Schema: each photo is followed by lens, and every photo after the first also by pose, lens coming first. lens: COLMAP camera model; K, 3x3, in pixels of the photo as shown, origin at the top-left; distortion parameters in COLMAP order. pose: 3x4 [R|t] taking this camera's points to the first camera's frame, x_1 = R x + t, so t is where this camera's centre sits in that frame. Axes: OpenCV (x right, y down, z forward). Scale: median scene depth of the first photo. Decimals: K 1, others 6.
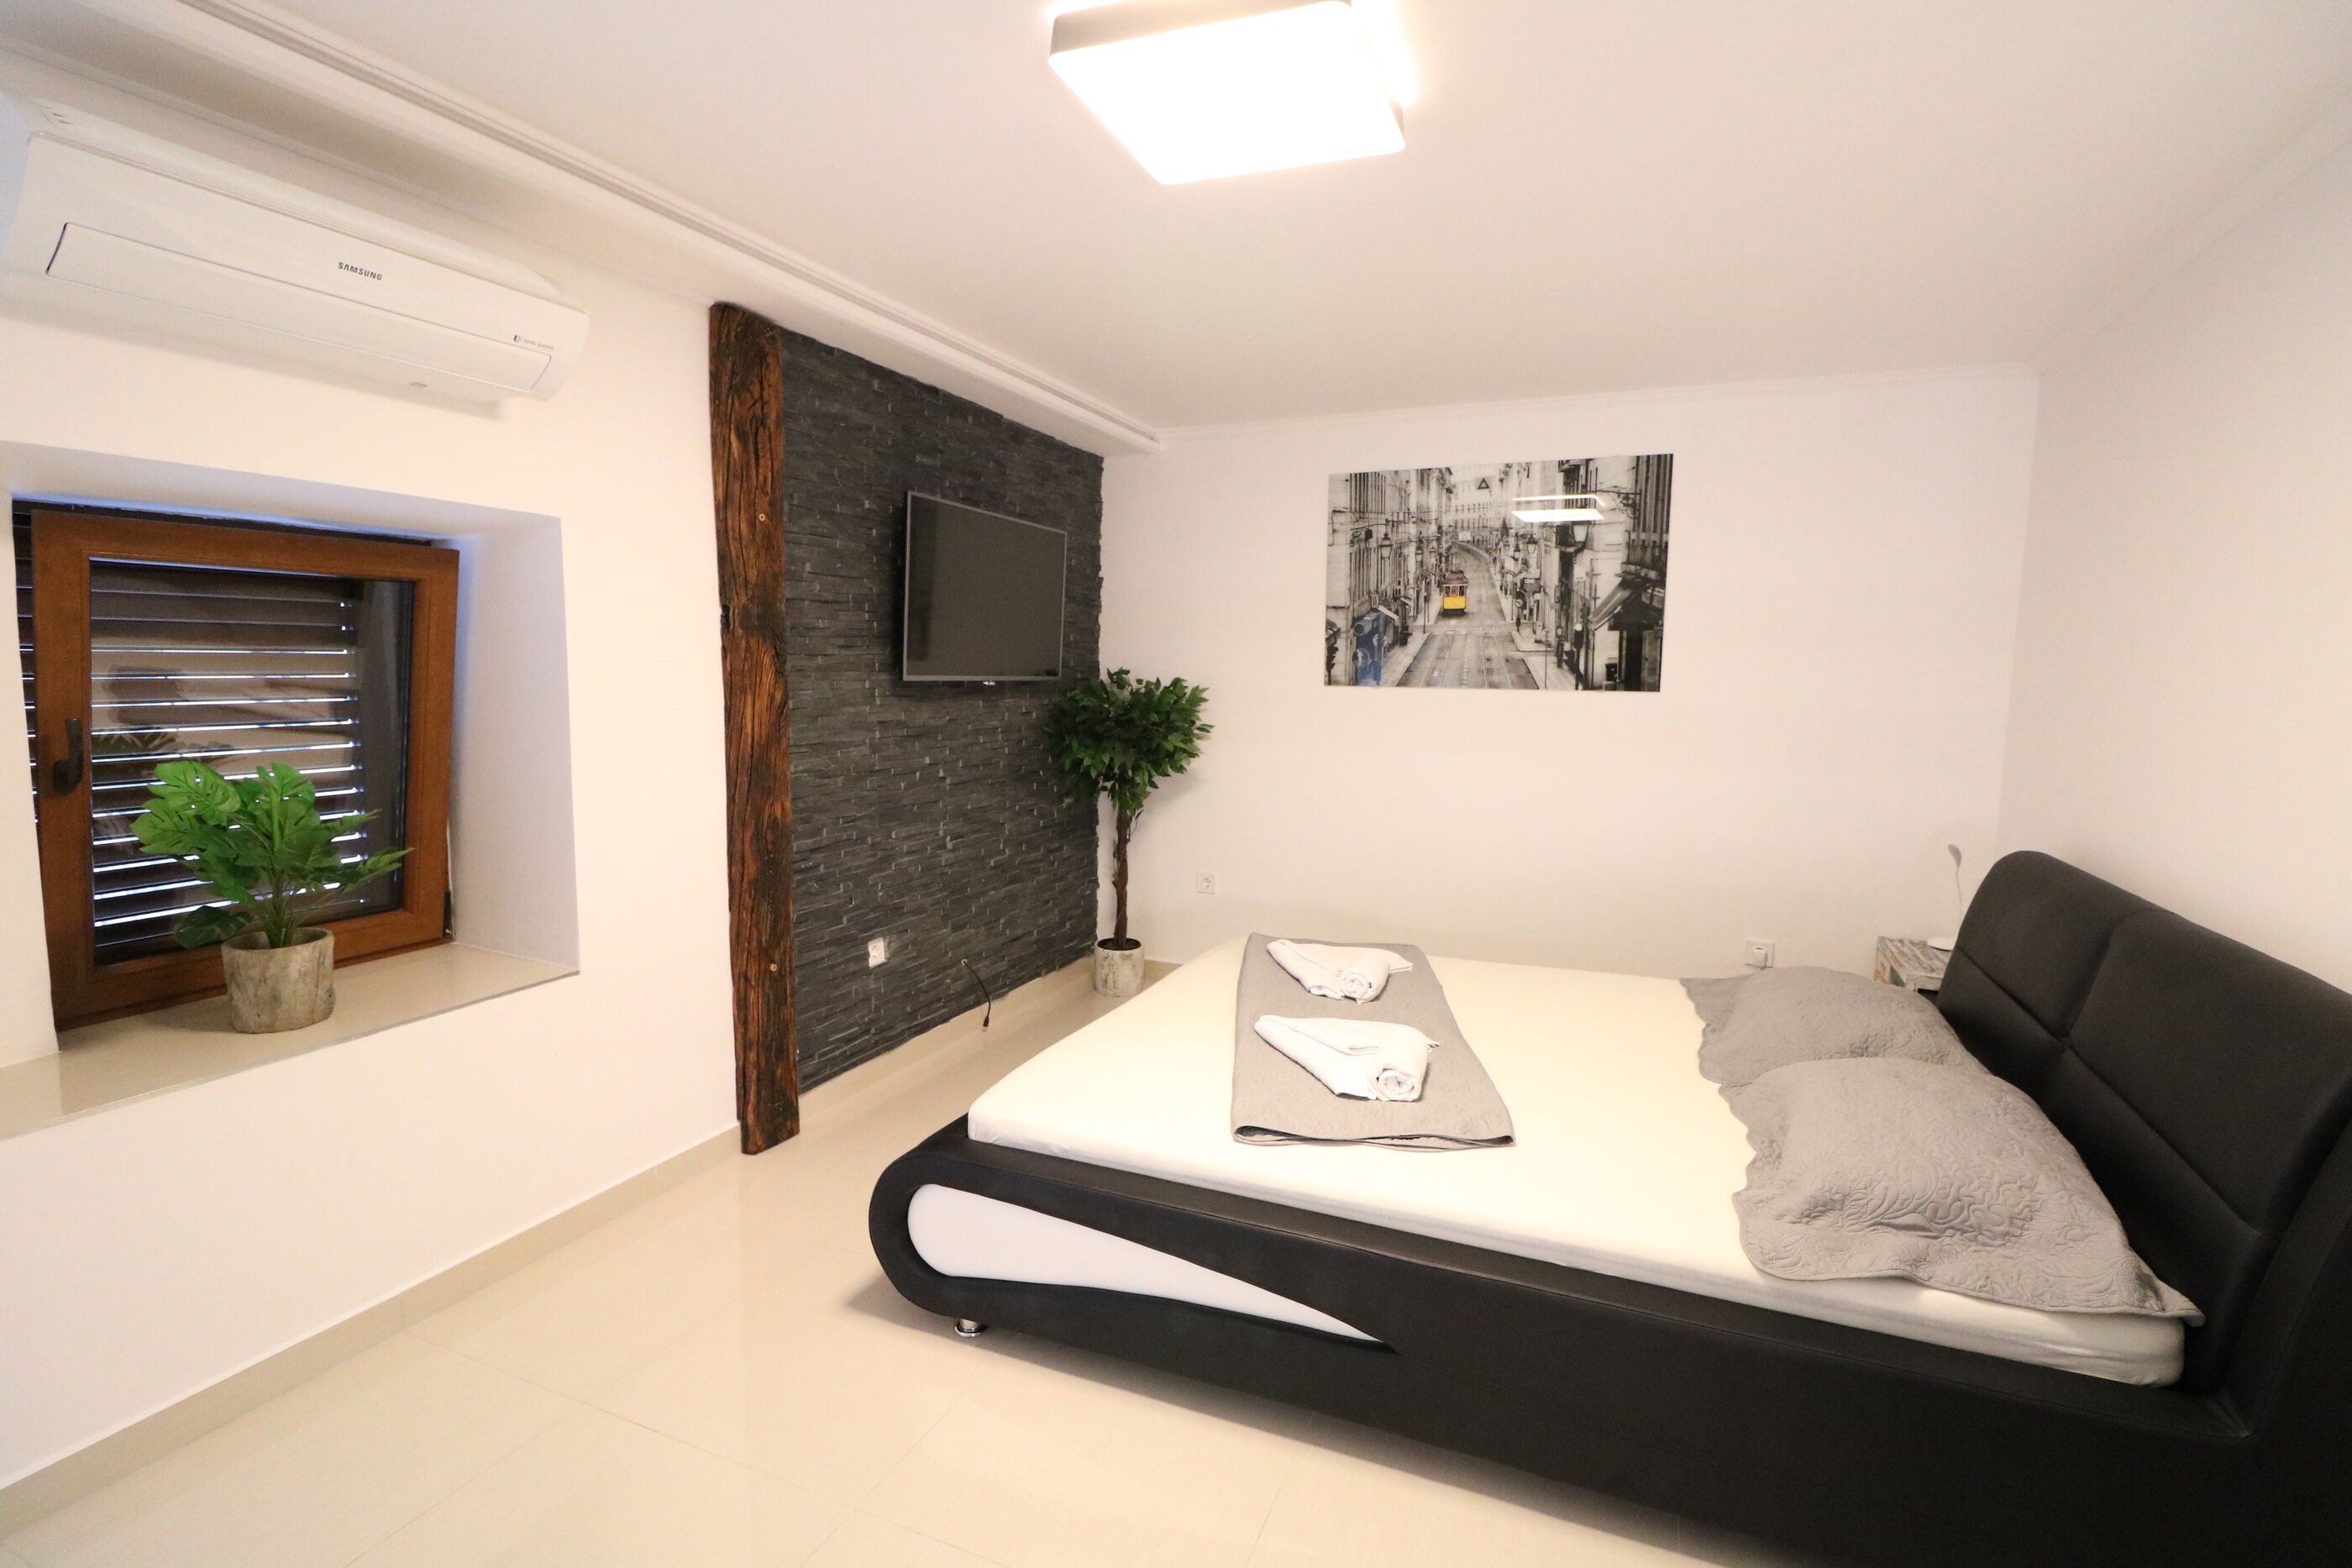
lens RADIAL K [[1047.7, 0, 1176.0], [0, 1047.7, 784.0], [0, 0, 1]] dist [0.002247, -0.000328]
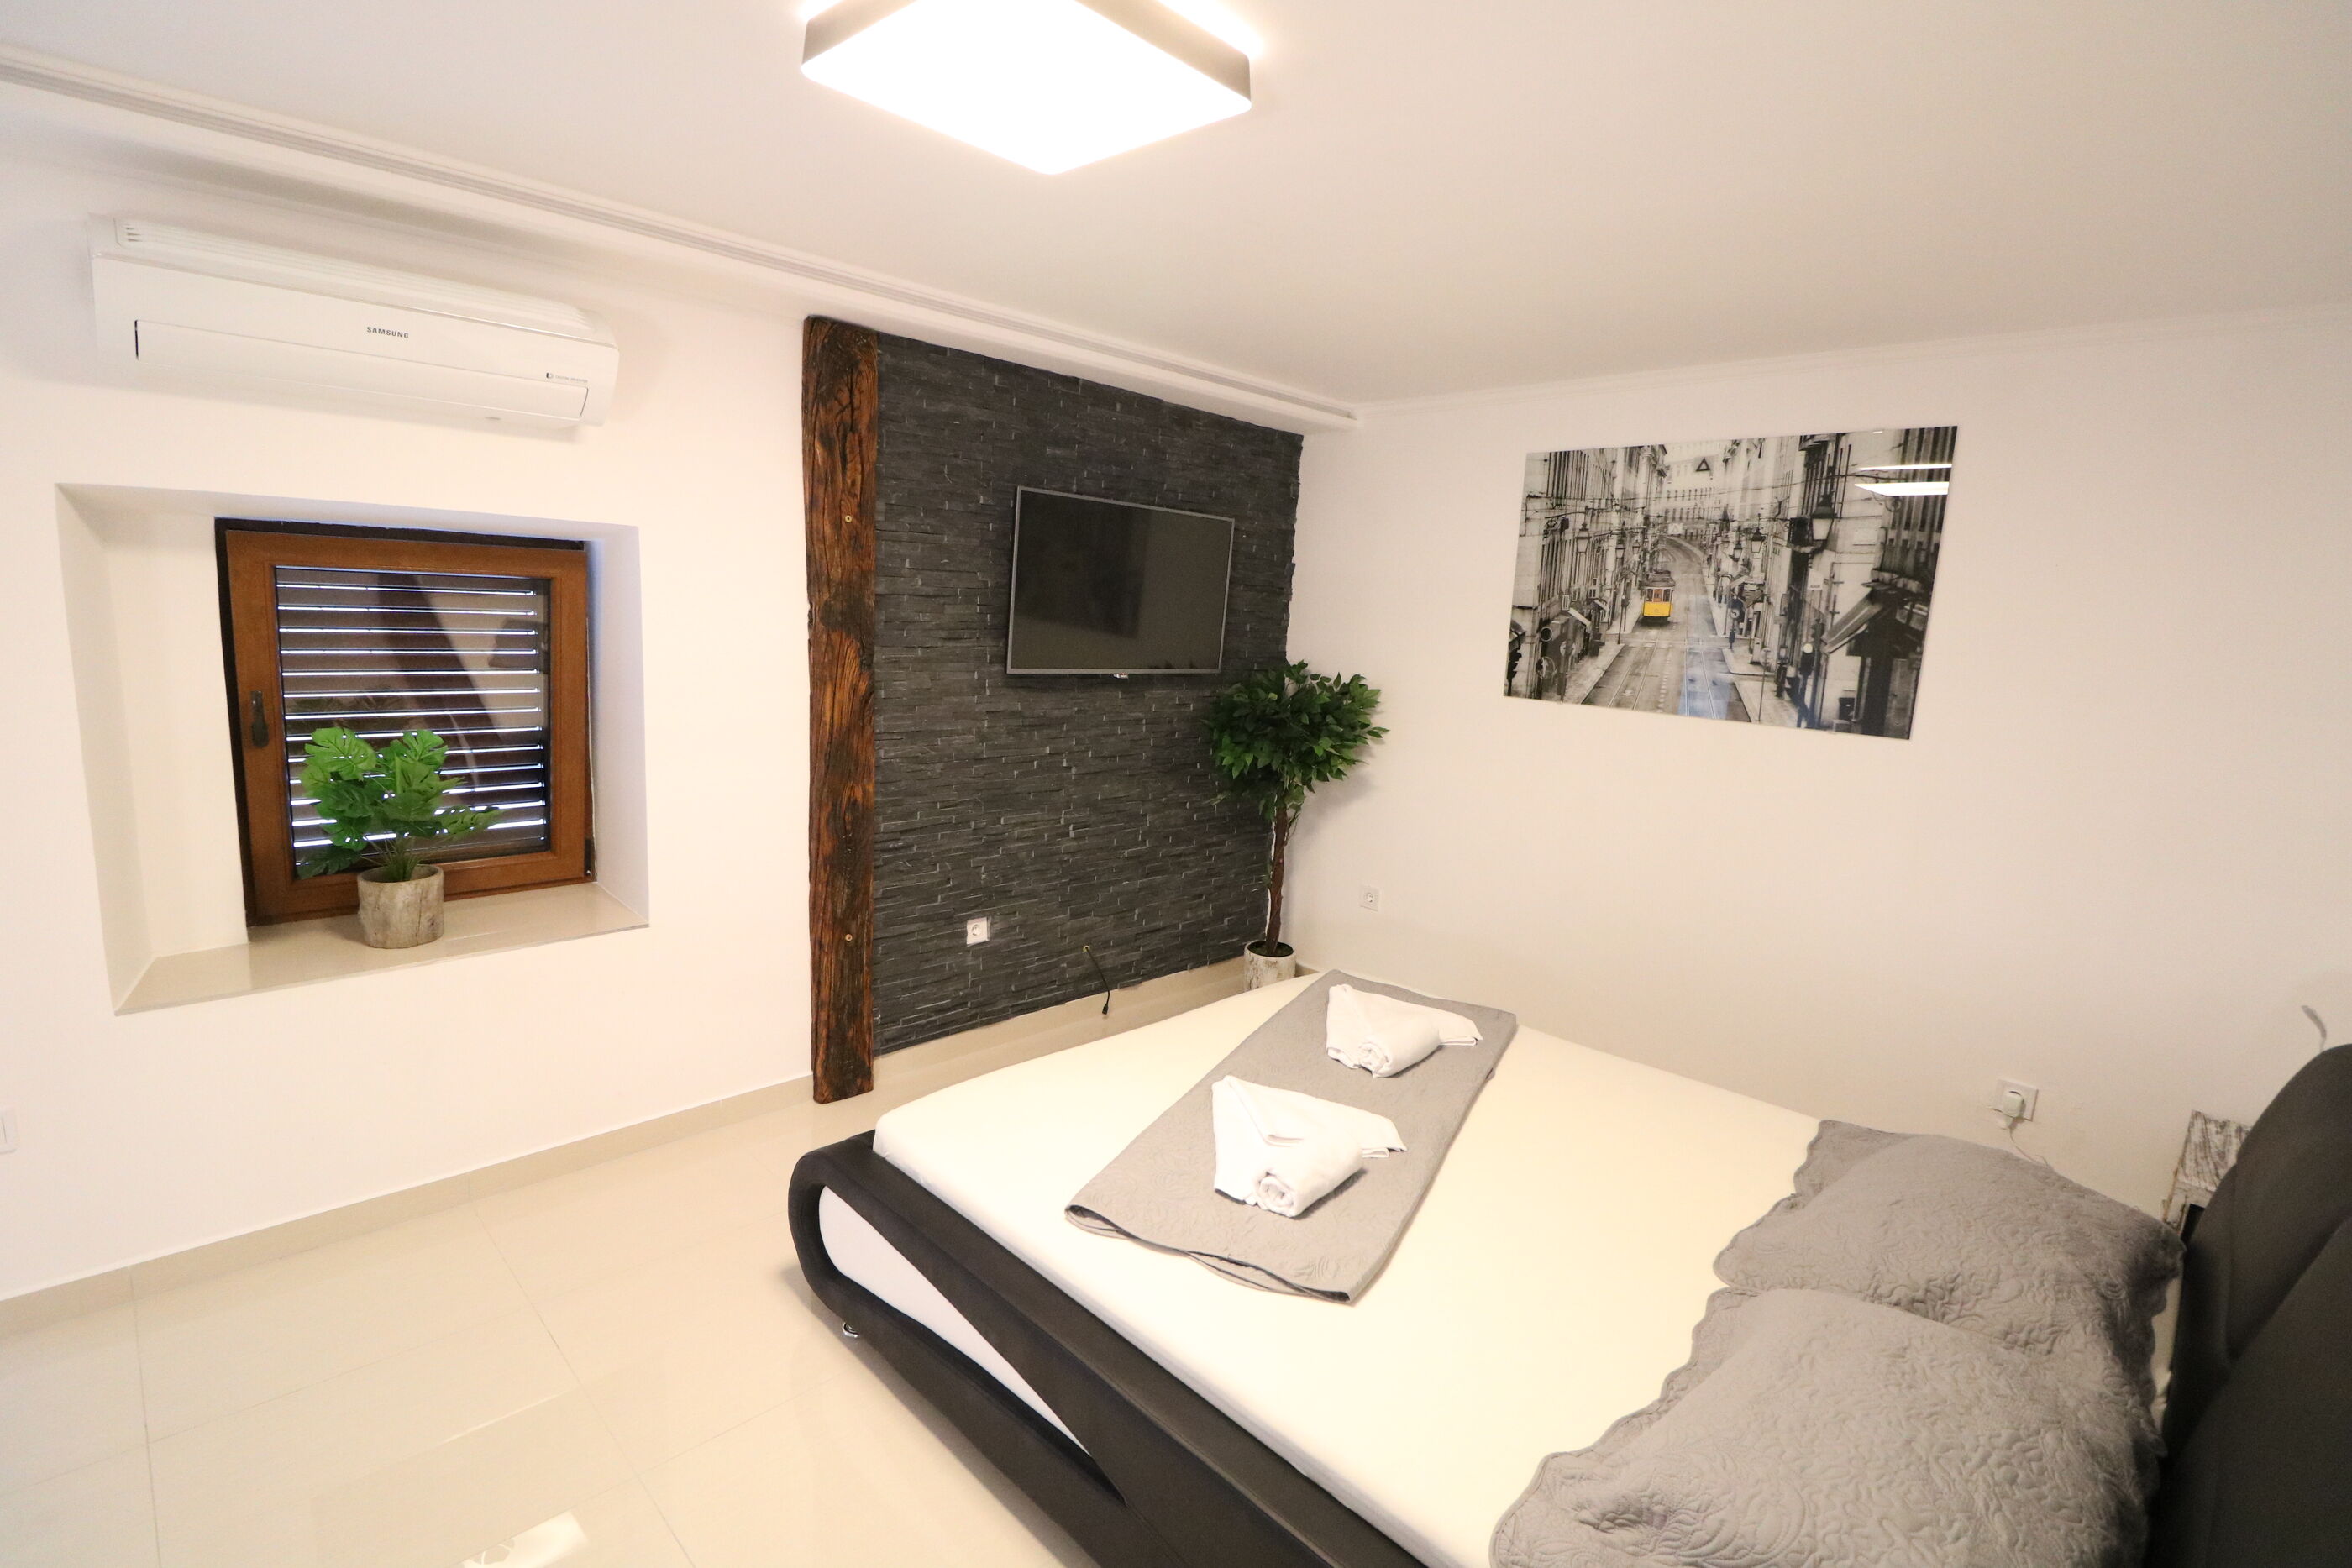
lens RADIAL K [[1047.7, 0, 1176.0], [0, 1047.7, 784.0], [0, 0, 1]] dist [0.002247, -0.000328]
pose [[0.931685, 0.094733, -0.350698, 0.235475], [-0.080131, 0.995213, 0.055953, -0.055924], [0.354320, -0.024029, 0.934815, 0.092841]]
